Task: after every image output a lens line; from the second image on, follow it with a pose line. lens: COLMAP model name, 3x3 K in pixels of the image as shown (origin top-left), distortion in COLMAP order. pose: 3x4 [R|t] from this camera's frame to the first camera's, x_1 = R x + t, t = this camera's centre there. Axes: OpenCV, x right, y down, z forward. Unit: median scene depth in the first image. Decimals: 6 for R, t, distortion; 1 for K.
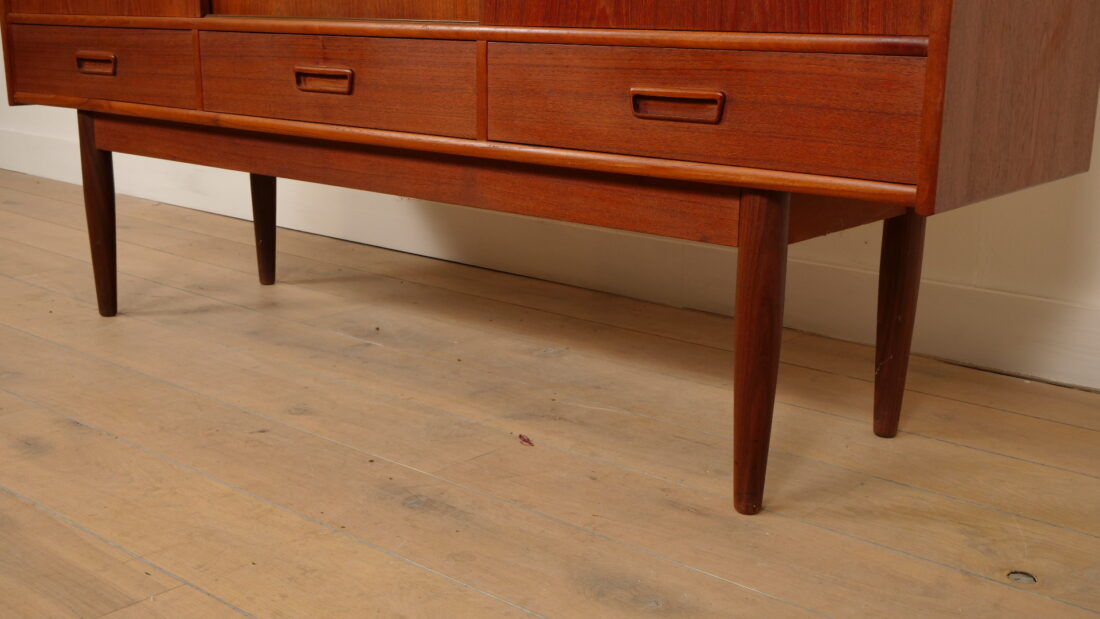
lens RADIAL K [[1296.7, 0, 547.7], [0, 1296.7, 302.3], [0, 0, 1]] dist [0.014004, 0.000000]
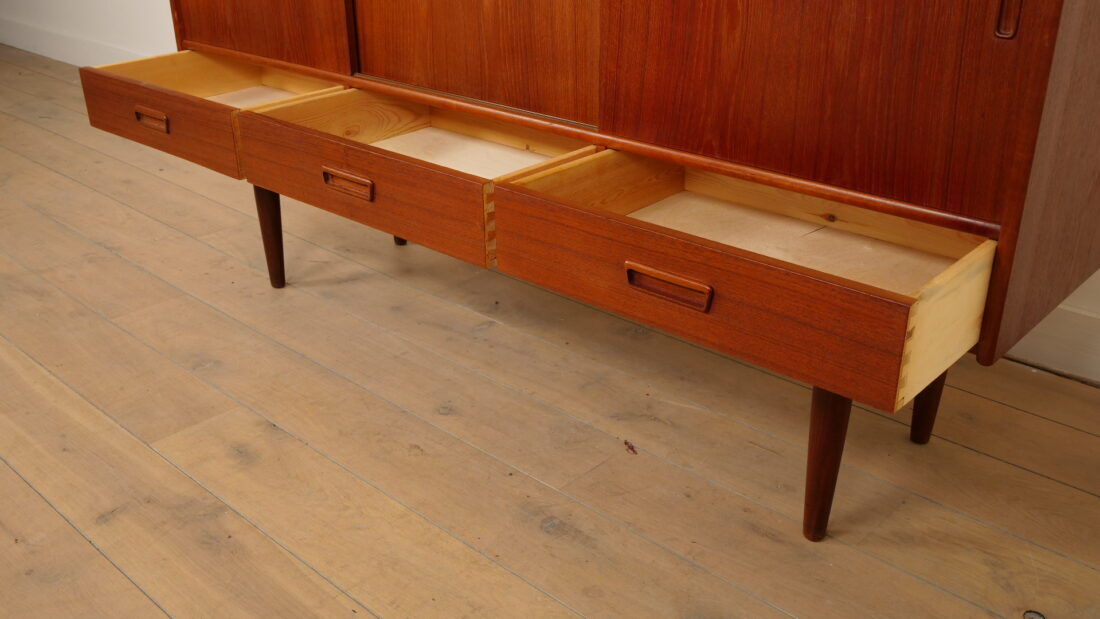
lens RADIAL K [[1060.4, 0, 550.3], [0, 1060.4, 308.6], [0, 0, 1]] dist [-0.006707, 0.000000]
pose [[0.999245, 0.001374, -0.038818, -0.059696], [0.006541, 0.979152, 0.203022, -0.255425], [0.038288, -0.203123, 0.978404, 0.025259]]
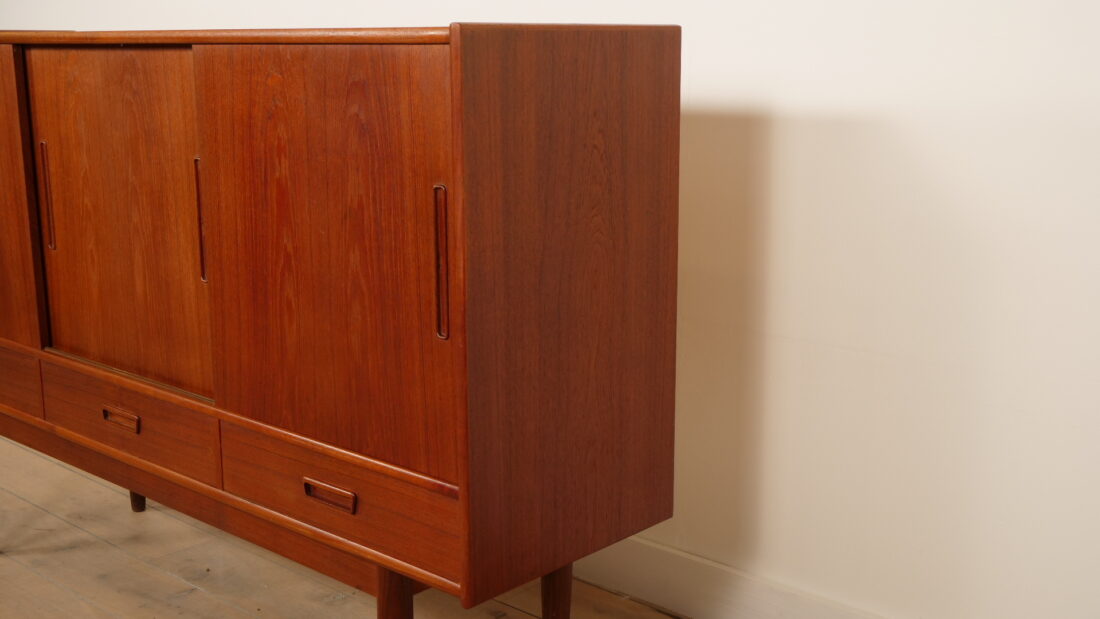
lens RADIAL K [[1368.4, 0, 595.5], [0, 1368.4, 270.0], [0, 0, 1]] dist [0.019896, 0.000000]
pose [[0.999777, -0.008485, -0.019325, 0.369686], [0.007809, 0.999364, -0.034795, -0.304293], [0.019608, 0.034636, 0.999208, -0.404649]]
